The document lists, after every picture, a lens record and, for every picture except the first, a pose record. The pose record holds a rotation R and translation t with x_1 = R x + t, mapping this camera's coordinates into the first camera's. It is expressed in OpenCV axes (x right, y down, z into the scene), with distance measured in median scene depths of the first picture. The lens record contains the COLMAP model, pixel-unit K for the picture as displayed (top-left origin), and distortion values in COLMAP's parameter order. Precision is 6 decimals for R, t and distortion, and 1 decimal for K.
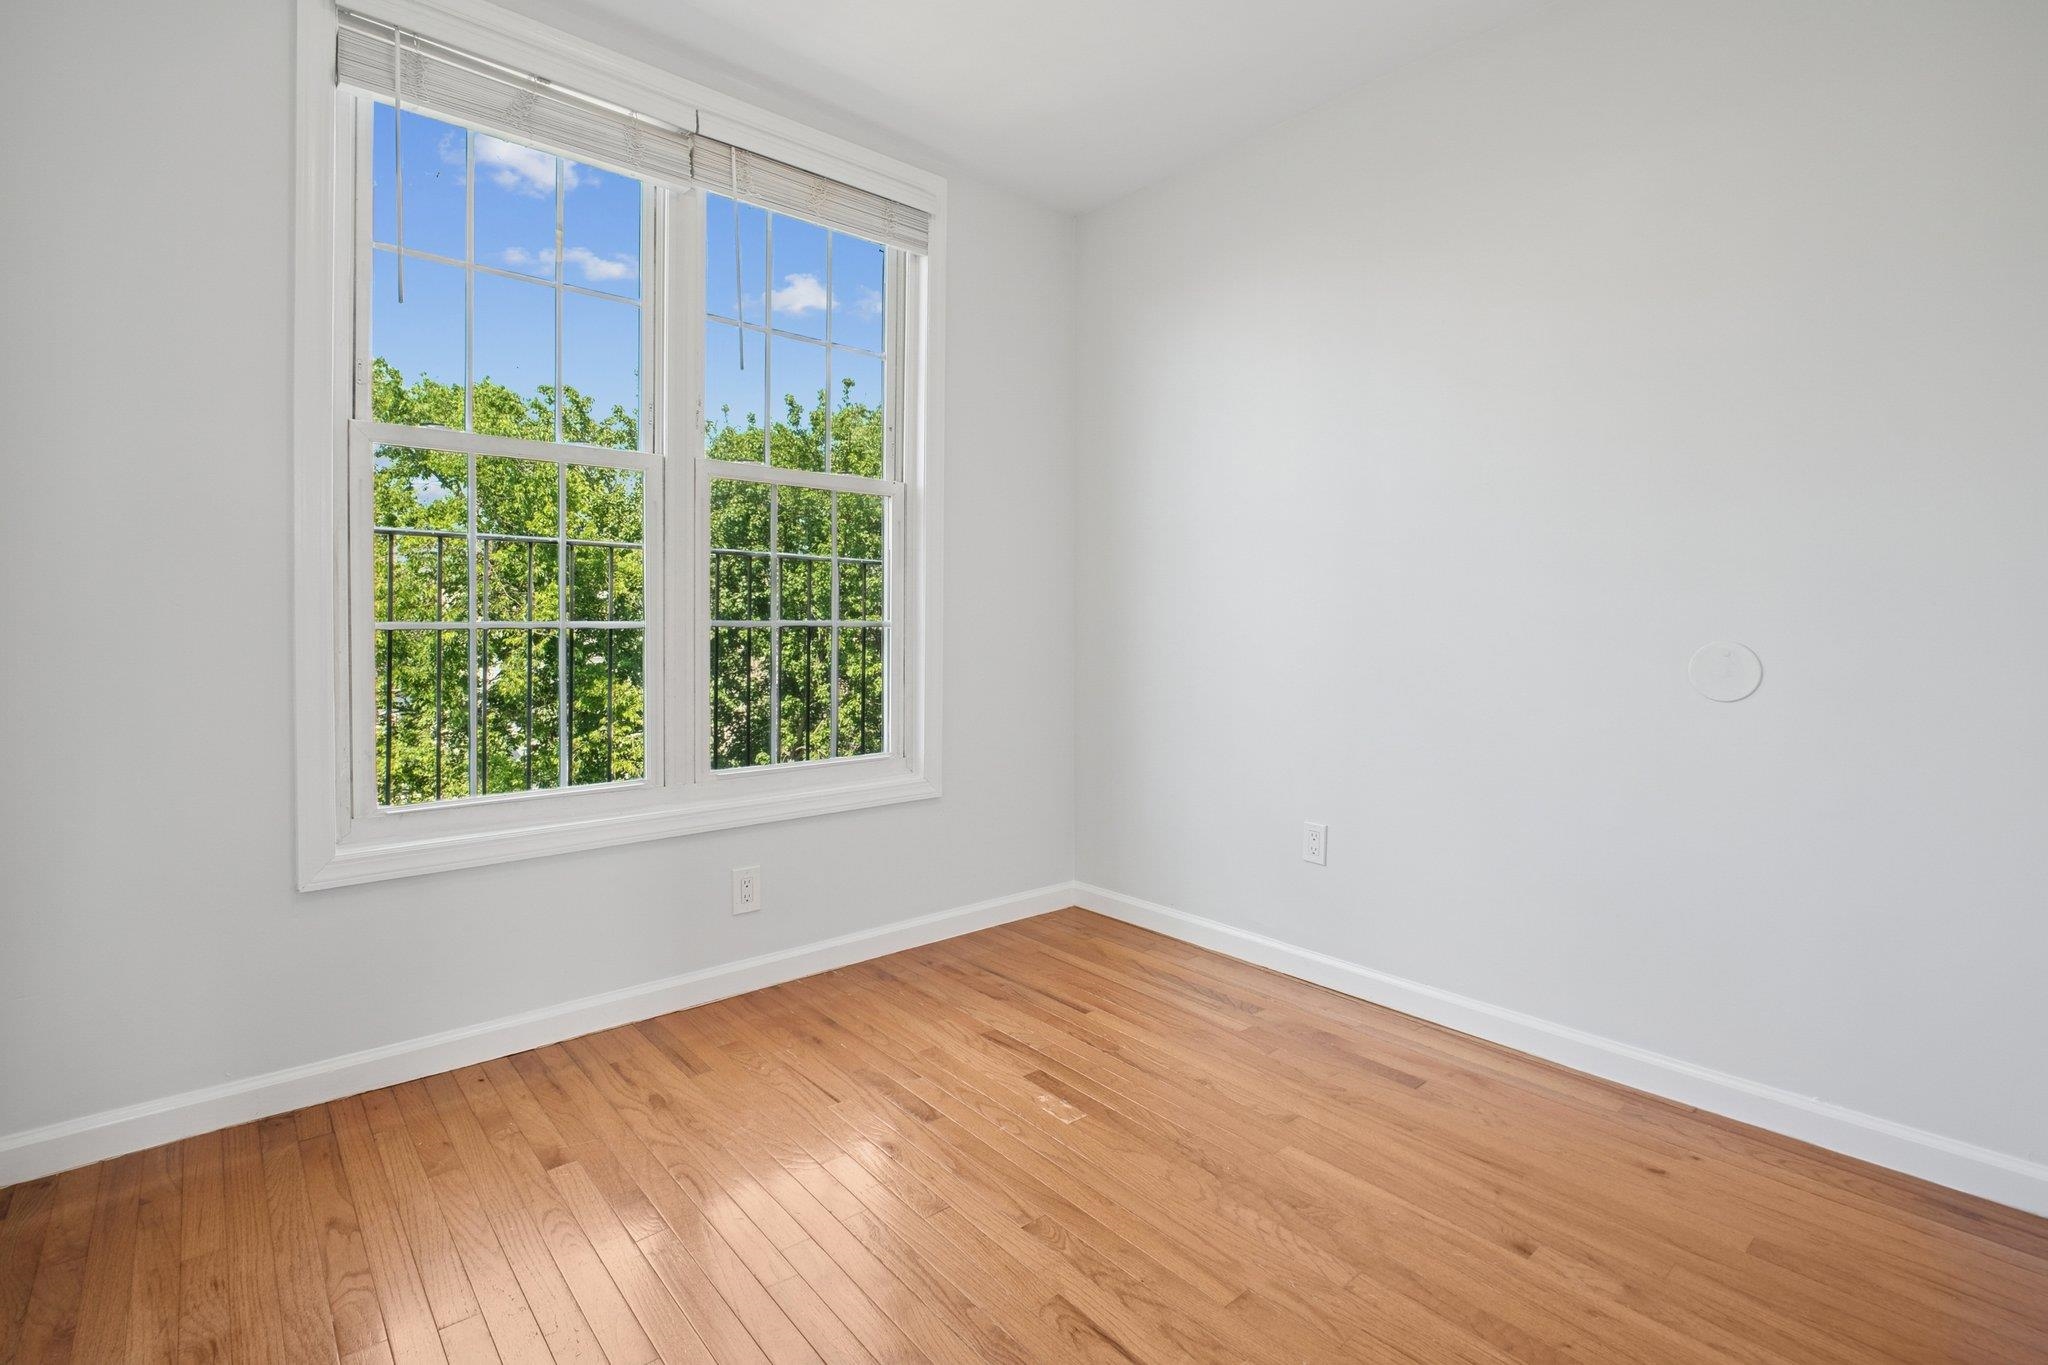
lens RADIAL K [[954.2, 0, 1019.5], [0, 954.2, 658.3], [0, 0, 1]] dist [-0.000202, -0.000307]
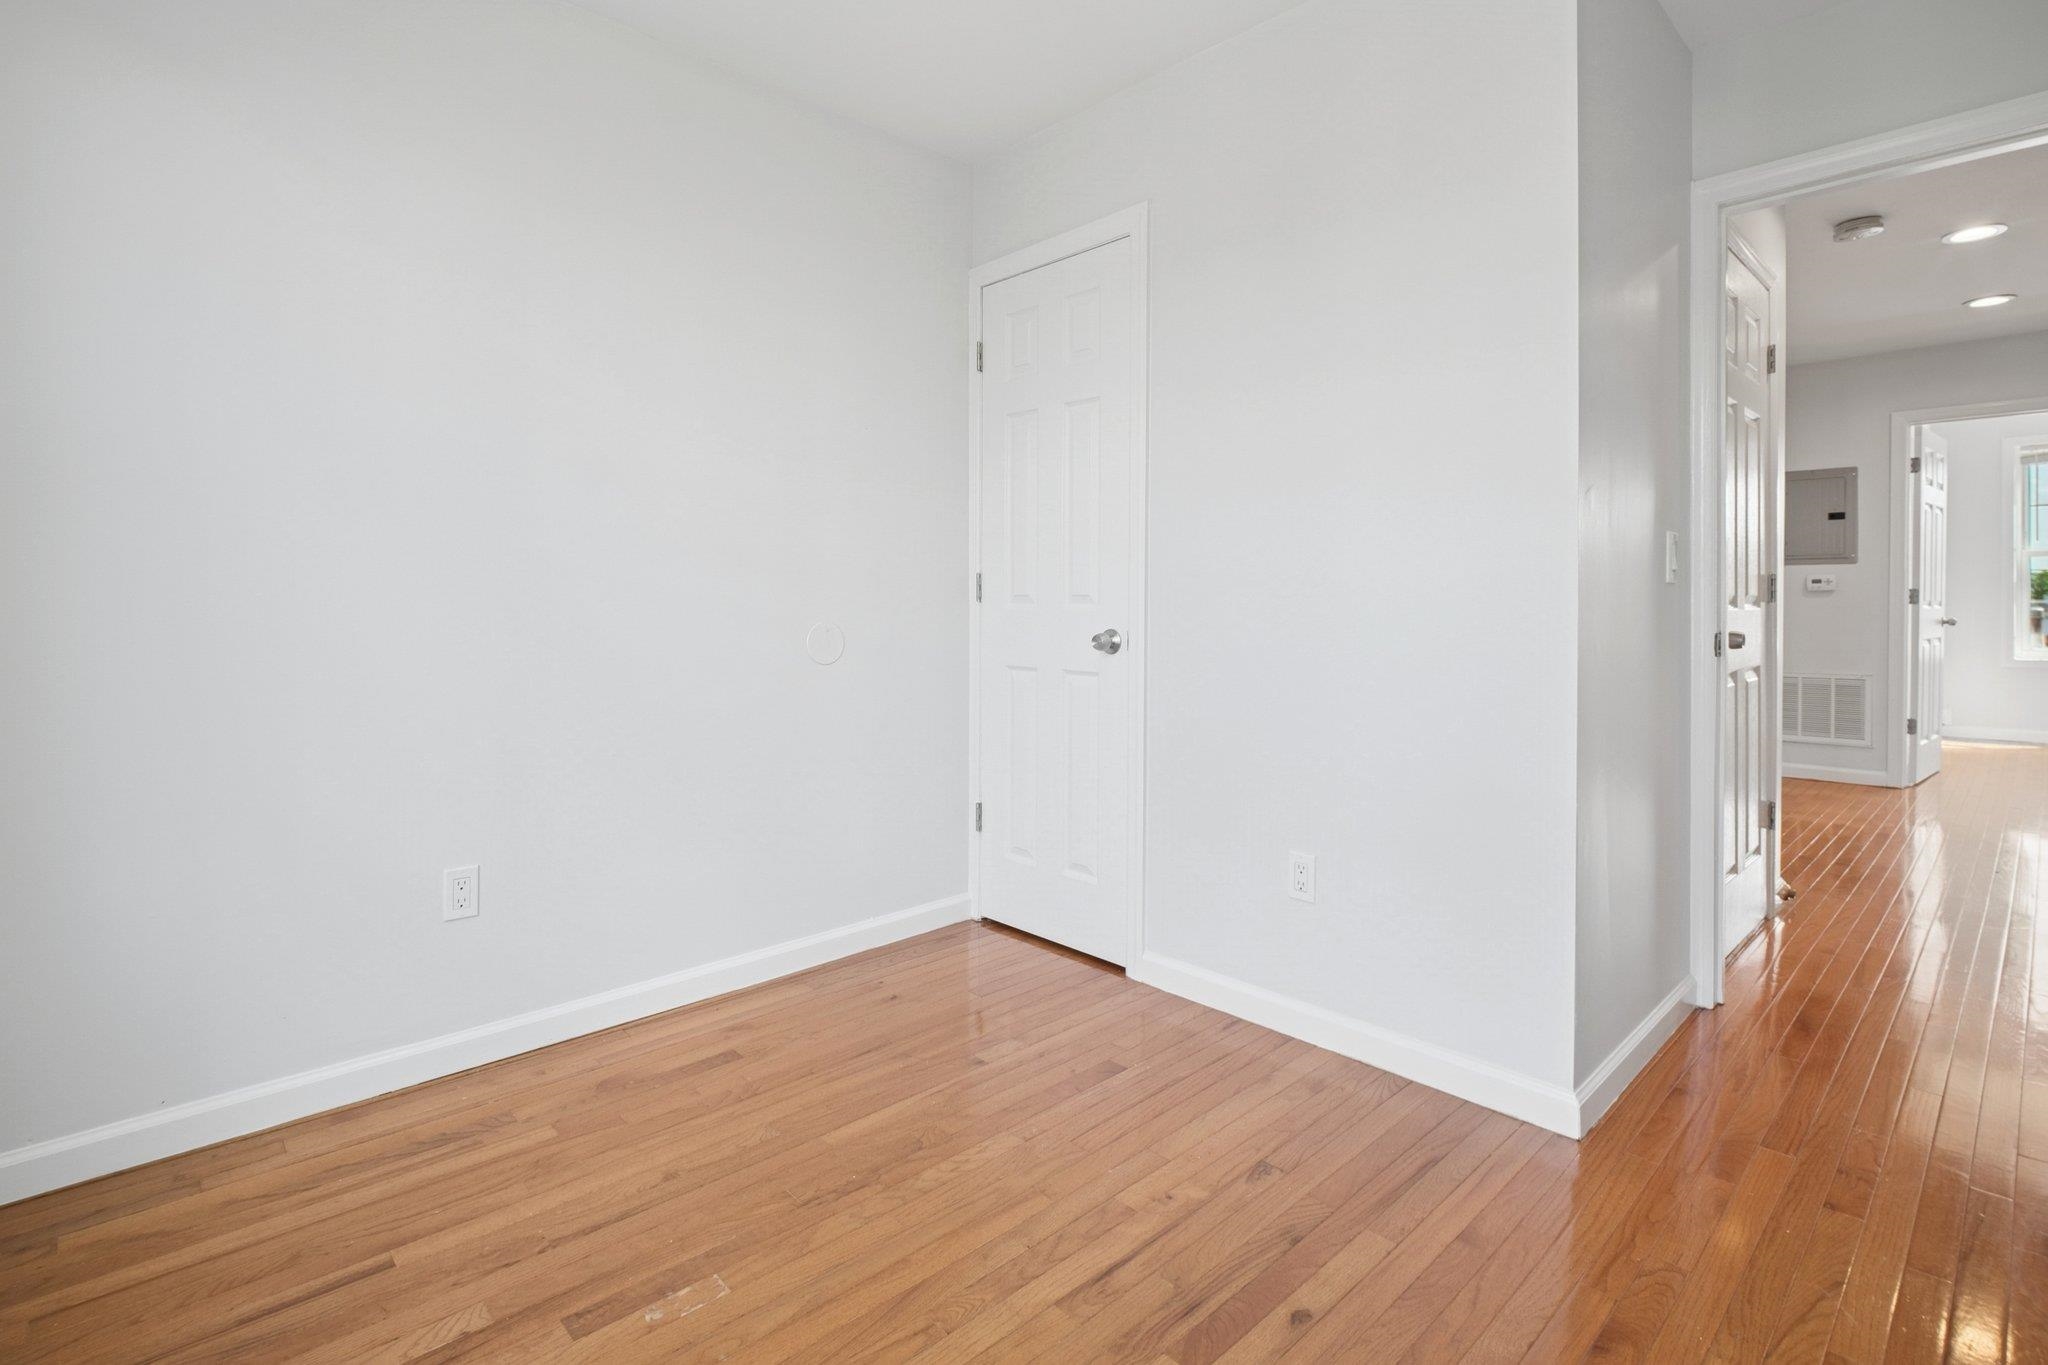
lens RADIAL K [[954.2, 0, 1019.5], [0, 954.2, 658.3], [0, 0, 1]] dist [-0.000202, -0.000307]
pose [[-0.049343, -0.056435, 0.997186, -0.530163], [0.032690, 0.997776, 0.058086, -0.031837], [-0.998247, 0.035464, -0.047388, 0.625693]]
